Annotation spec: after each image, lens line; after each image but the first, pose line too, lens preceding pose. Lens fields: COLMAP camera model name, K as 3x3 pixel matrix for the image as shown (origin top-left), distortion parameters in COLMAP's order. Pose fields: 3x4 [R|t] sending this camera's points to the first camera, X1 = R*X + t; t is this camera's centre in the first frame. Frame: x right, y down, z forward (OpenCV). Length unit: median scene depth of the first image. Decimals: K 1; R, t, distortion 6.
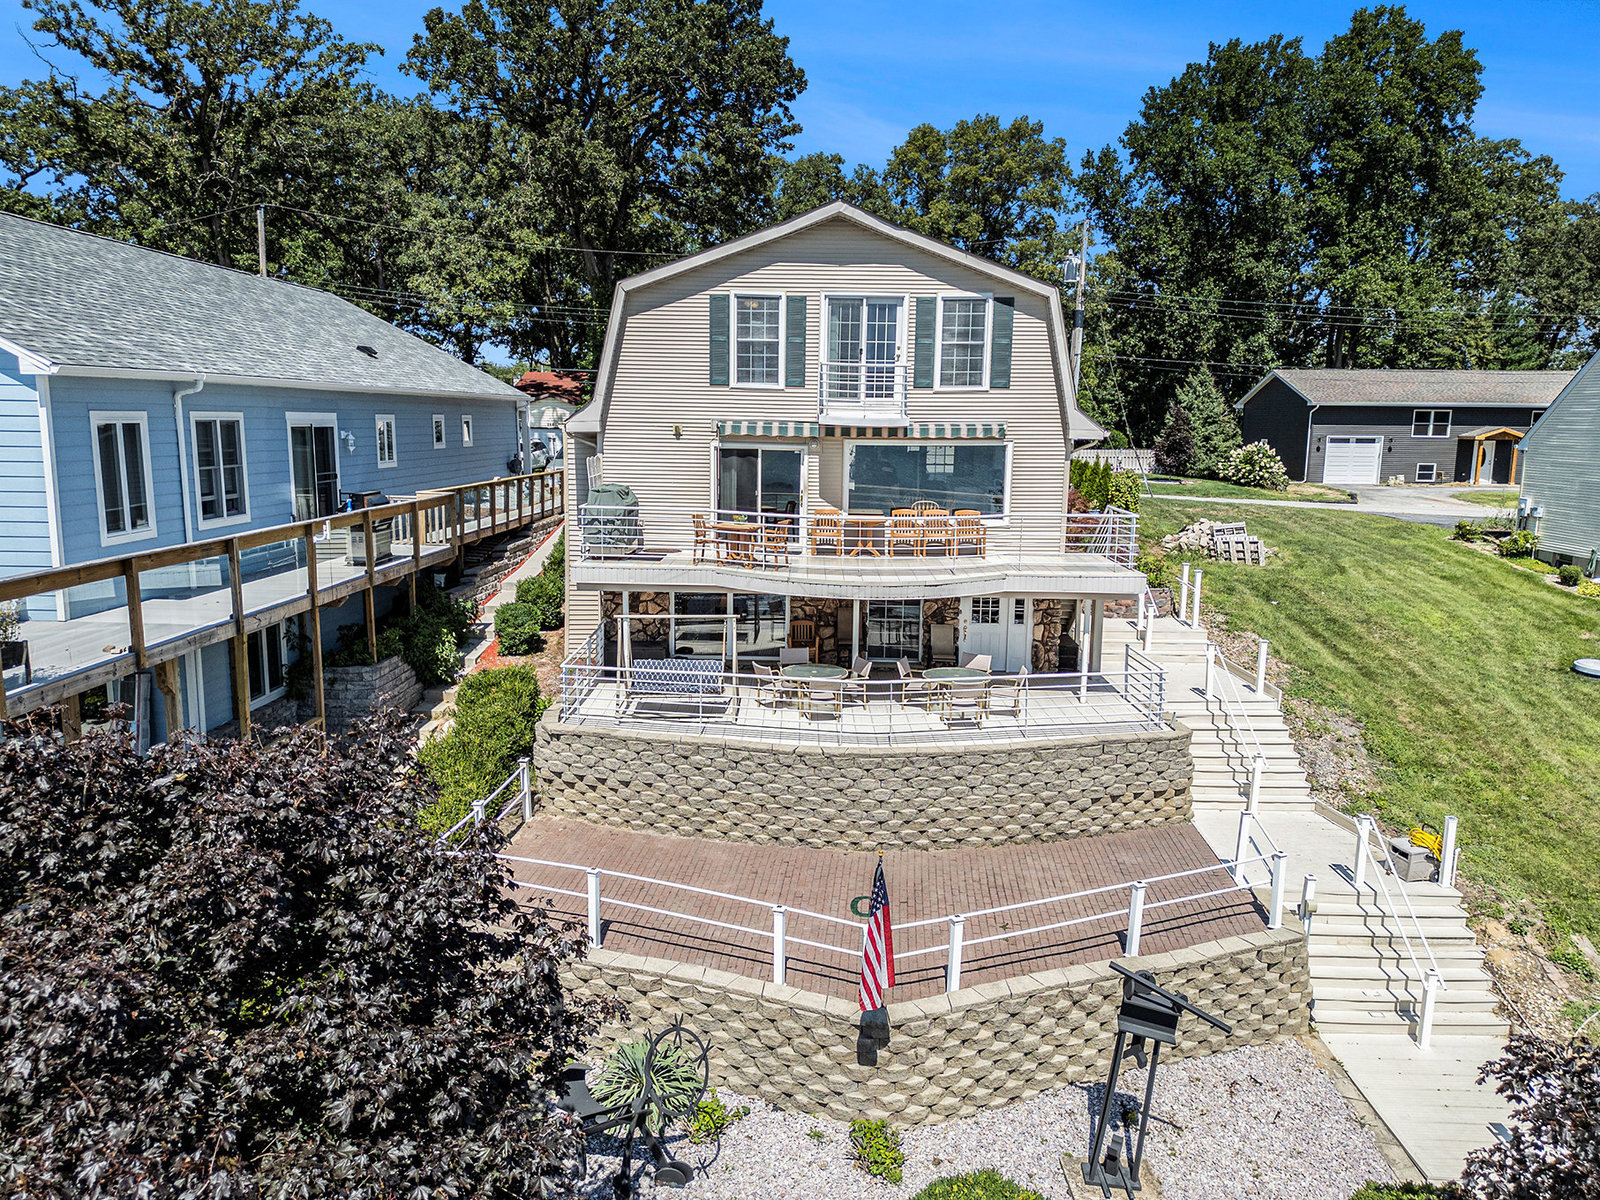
lens RADIAL K [[1108.0, 0, 795.2], [0, 1108.0, 599.2], [0, 0, 1]] dist [0.074694, -0.070247]
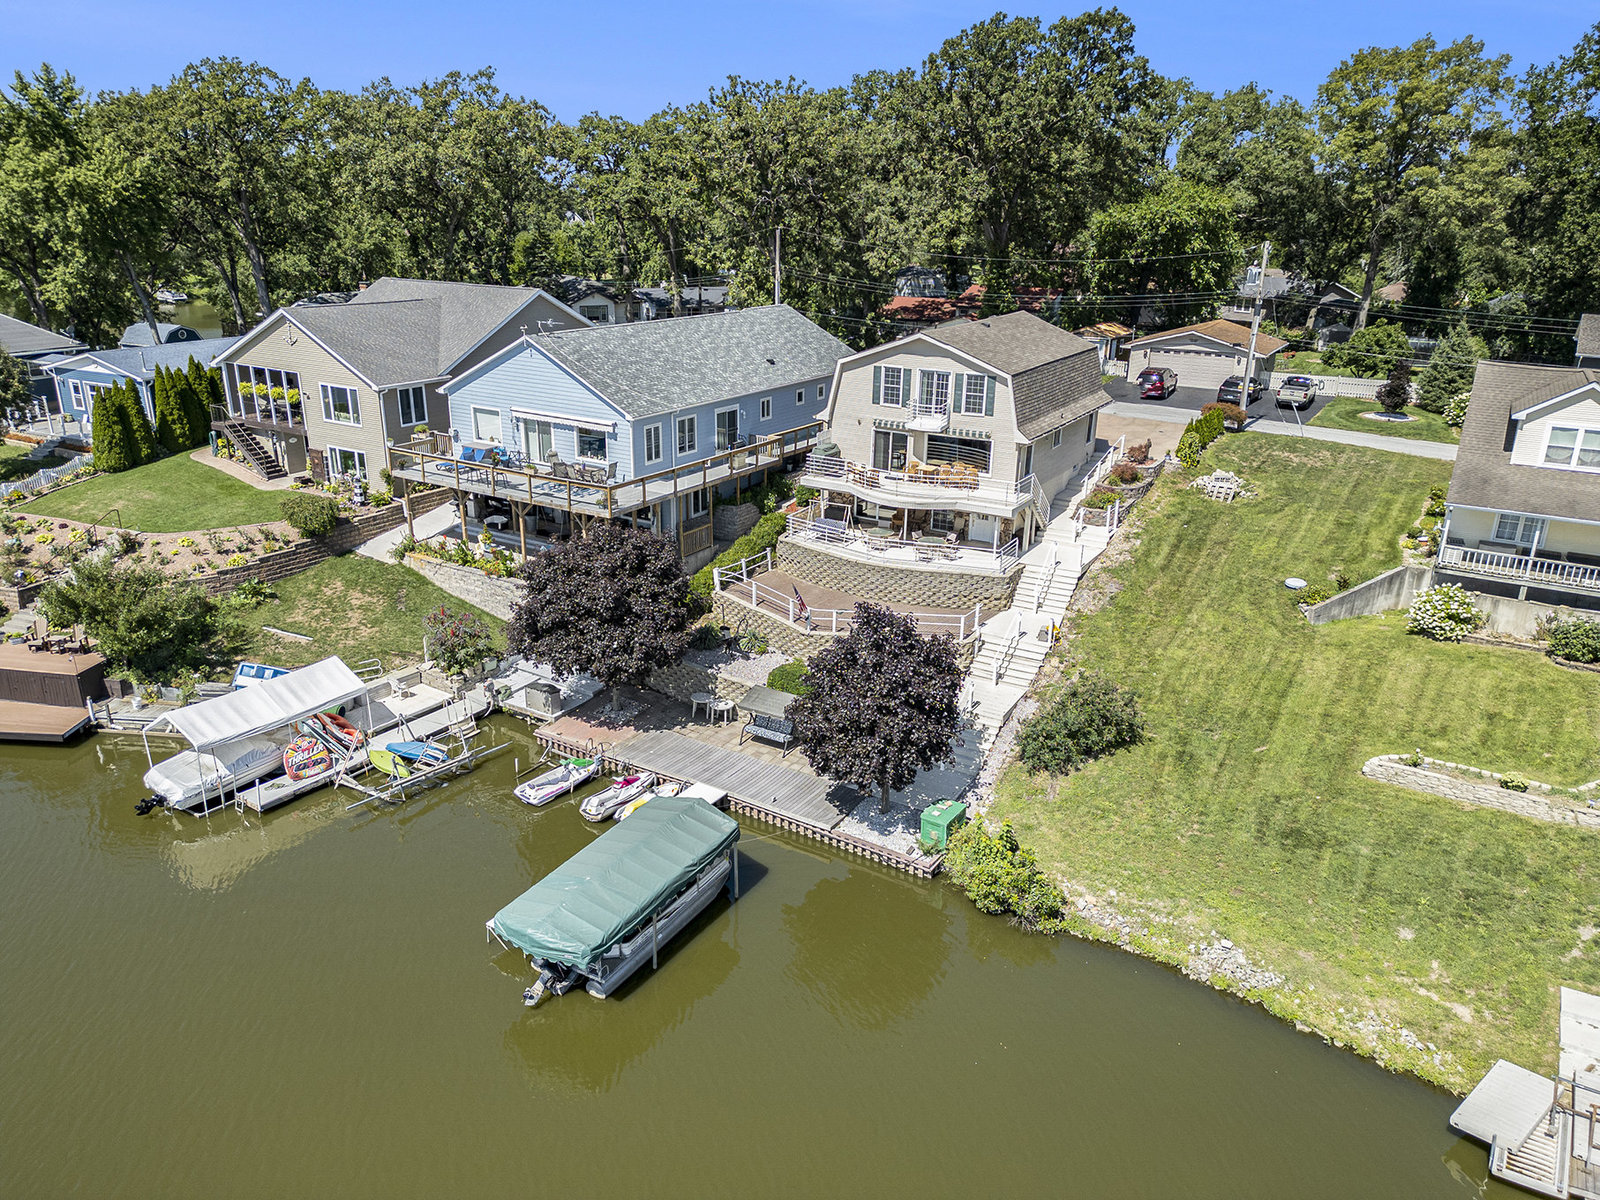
lens RADIAL K [[1108.0, 0, 795.2], [0, 1108.0, 599.2], [0, 0, 1]] dist [0.074694, -0.070247]
pose [[0.861857, 0.166815, -0.478931, 0.961359], [-0.083454, 0.978132, 0.190510, -0.219624], [0.500237, -0.124224, 0.856931, -1.124134]]
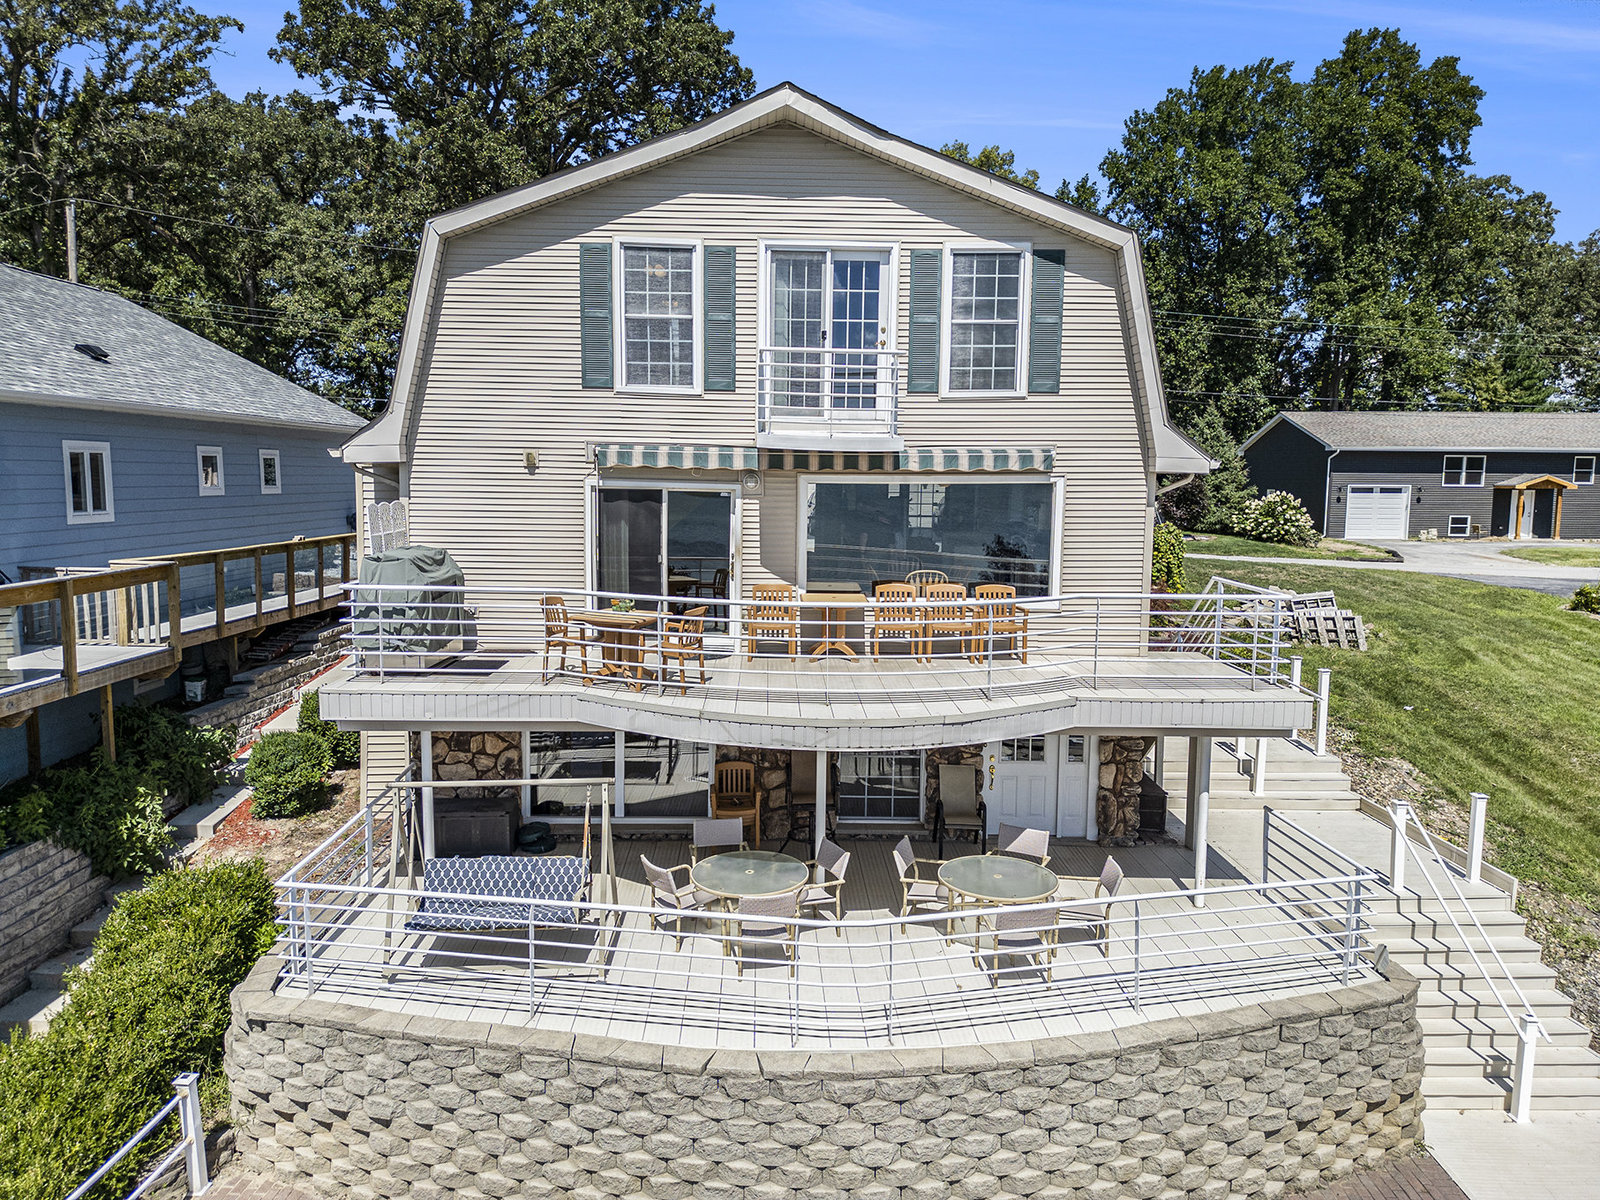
lens RADIAL K [[1111.0, 0, 796.8], [0, 1111.0, 597.4], [0, 0, 1]] dist [0.068760, -0.069275]
pose [[0.999254, -0.006953, 0.037984, 0.018484], [0.008905, 0.998635, -0.051461, -0.041608], [-0.037575, 0.051761, 0.997952, 0.373121]]
